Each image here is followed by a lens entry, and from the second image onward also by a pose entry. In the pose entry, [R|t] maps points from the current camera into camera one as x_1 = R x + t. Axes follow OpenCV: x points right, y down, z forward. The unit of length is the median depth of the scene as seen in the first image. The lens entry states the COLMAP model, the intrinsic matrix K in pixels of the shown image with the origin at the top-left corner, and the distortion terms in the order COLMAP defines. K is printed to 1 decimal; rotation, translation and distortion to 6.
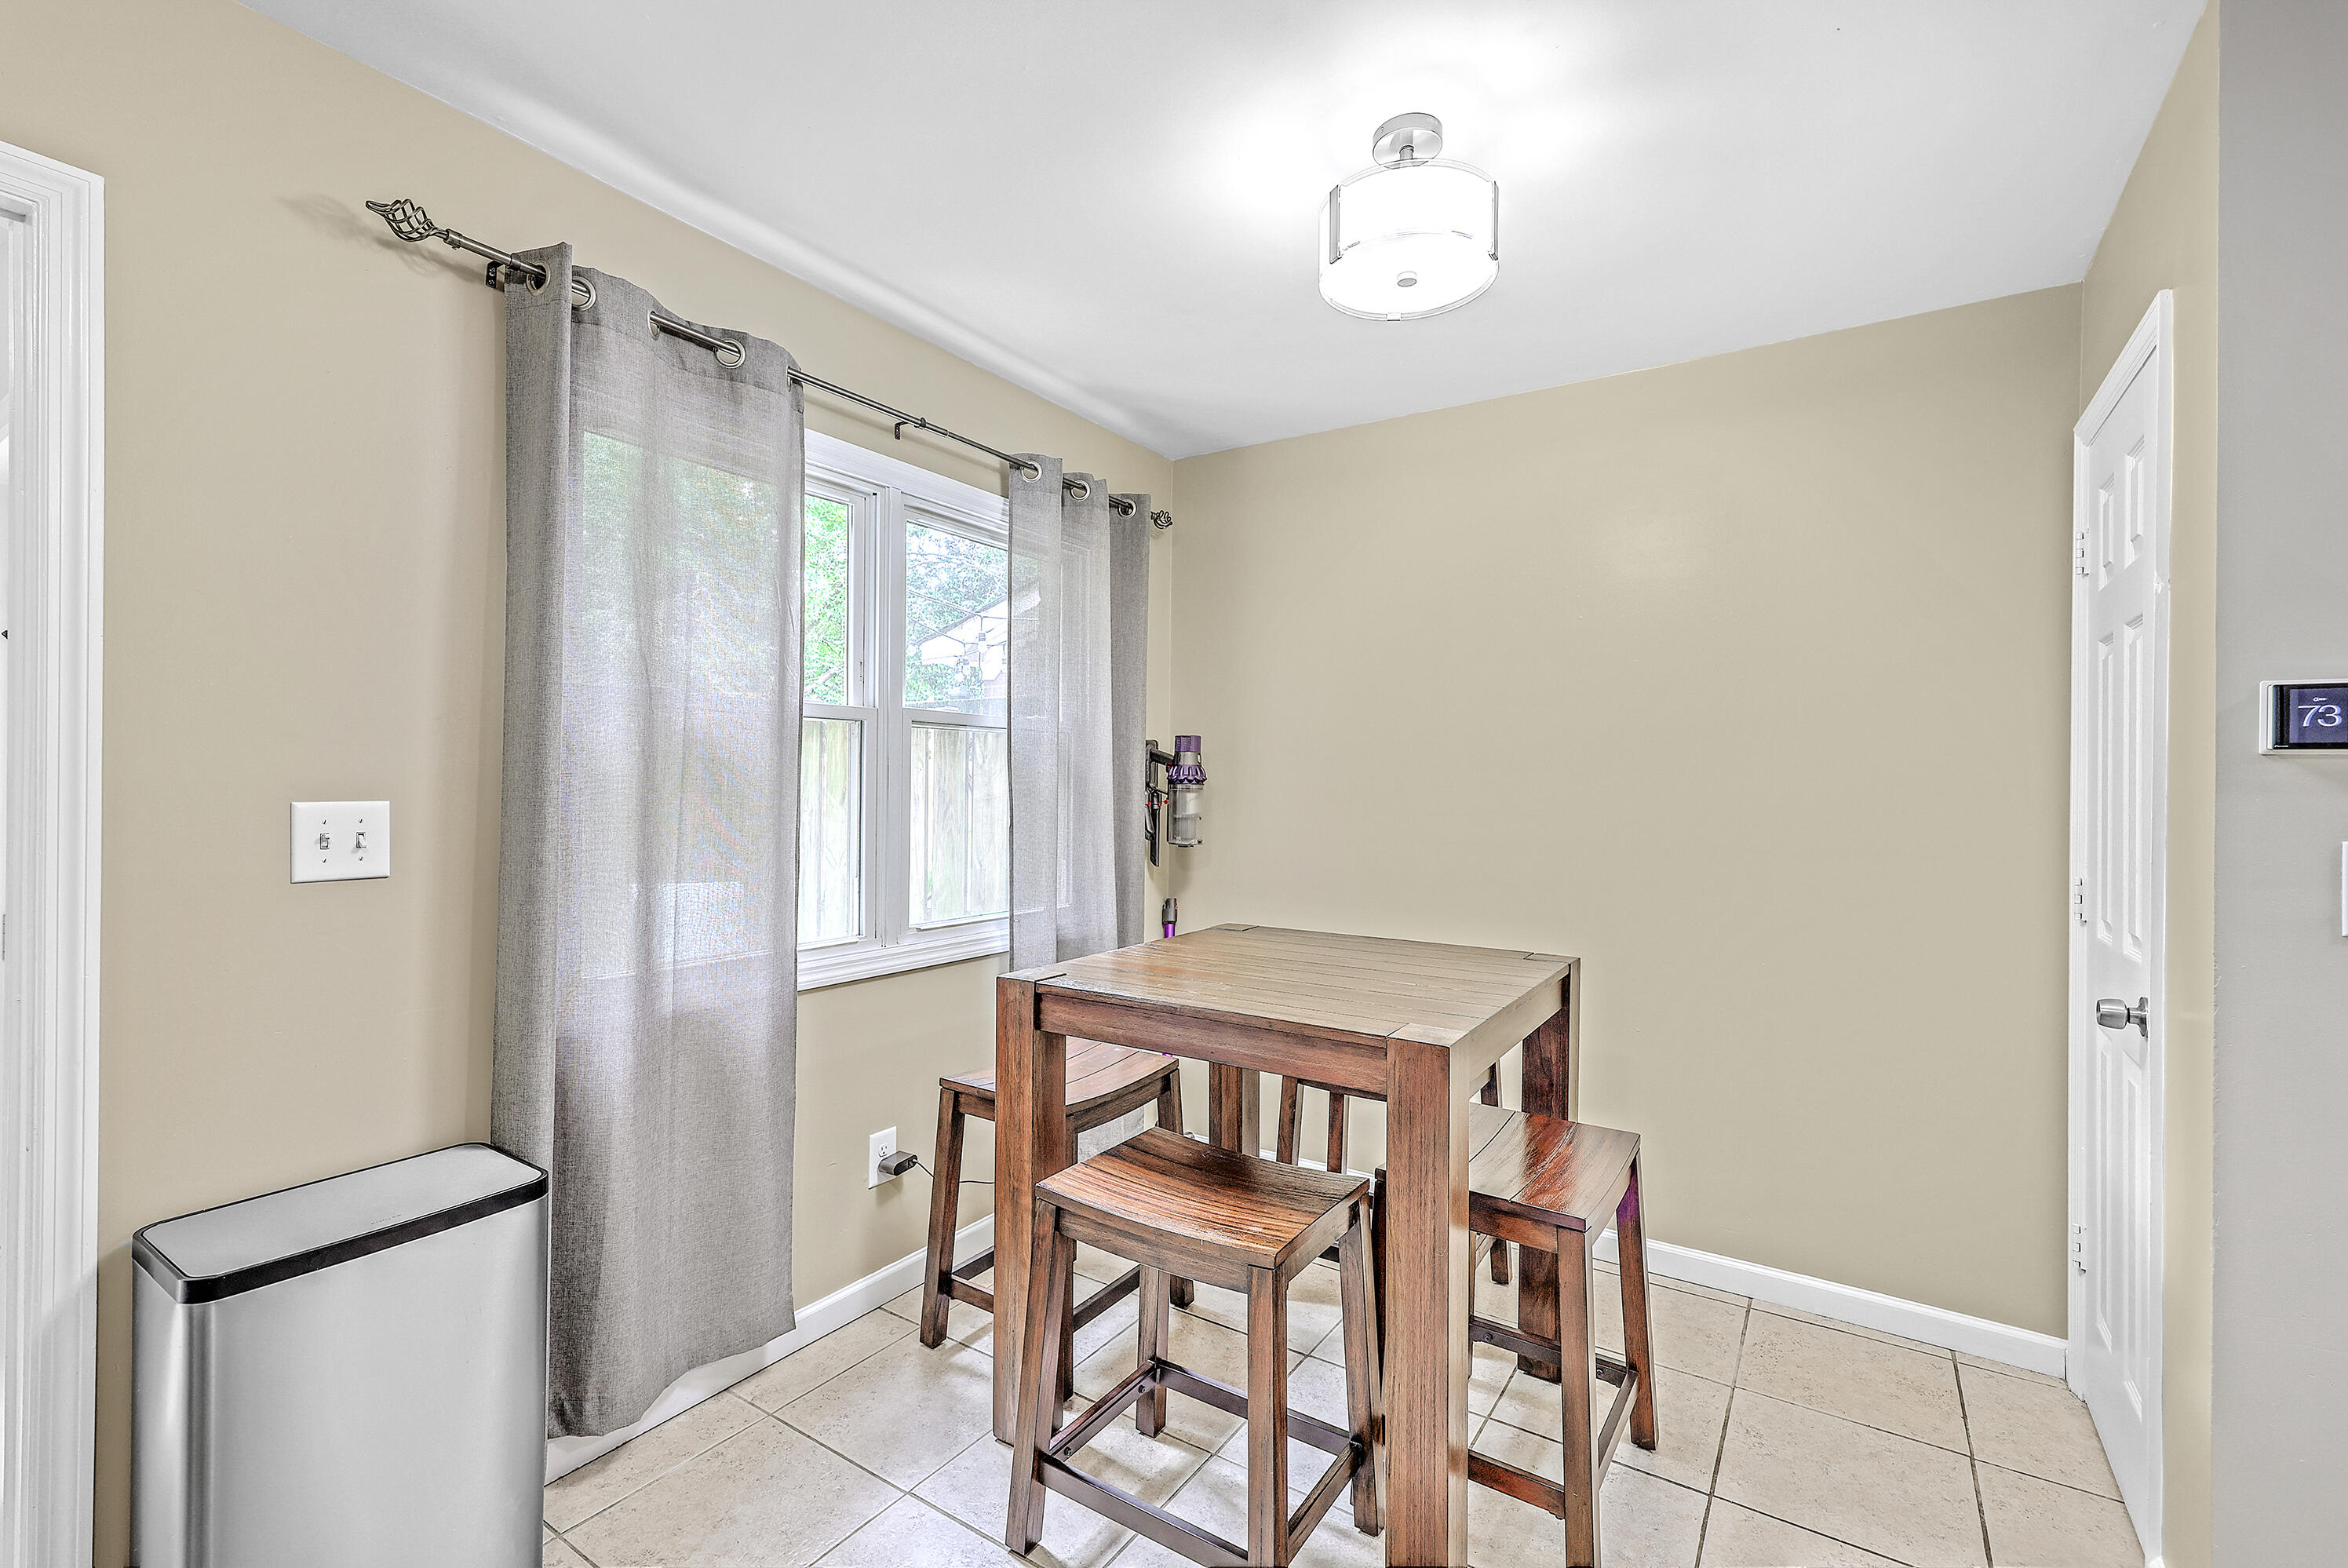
lens RADIAL K [[1041.6, 0, 1175.8], [0, 1041.6, 789.3], [0, 0, 1]] dist [0.015398, 0.001322]
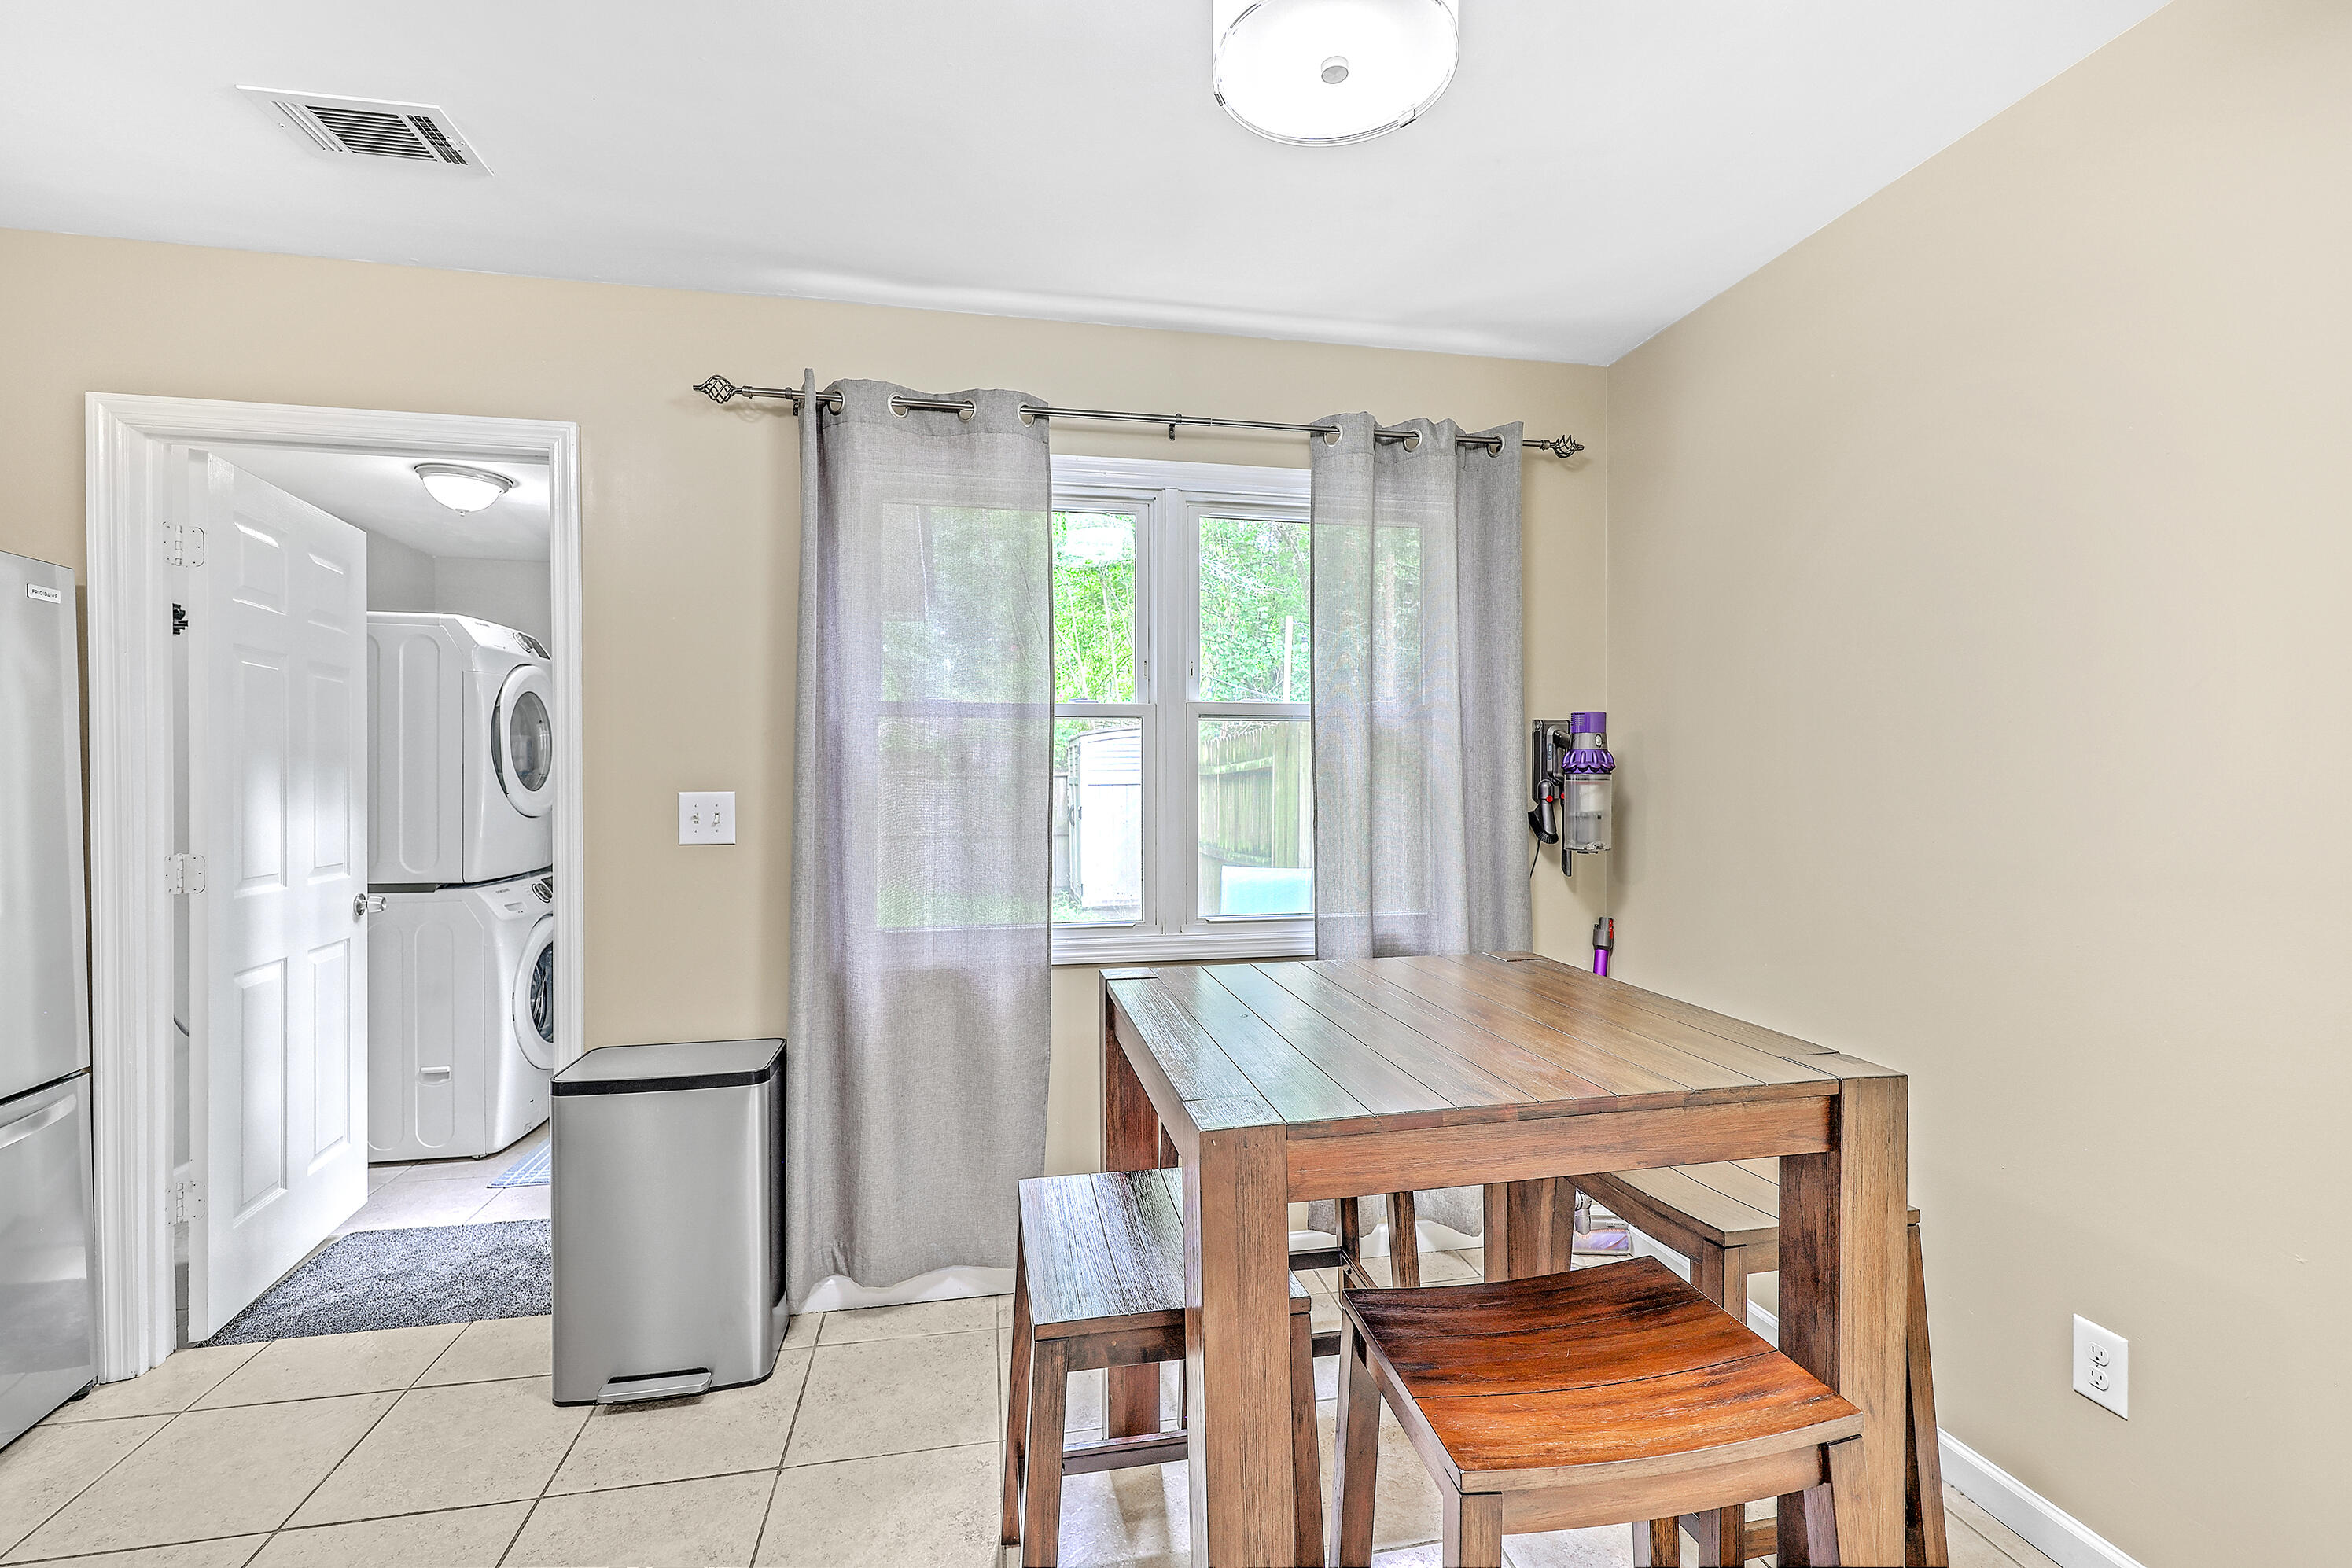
lens RADIAL K [[1043.4, 0, 1195.8], [0, 1043.4, 776.6], [0, 0, 1]] dist [0.015398, 0.001322]
pose [[0.695001, -0.012738, -0.718896, 0.468966], [0.004503, 0.999901, -0.013363, 0.008478], [0.718995, 0.006050, 0.694989, 0.296865]]
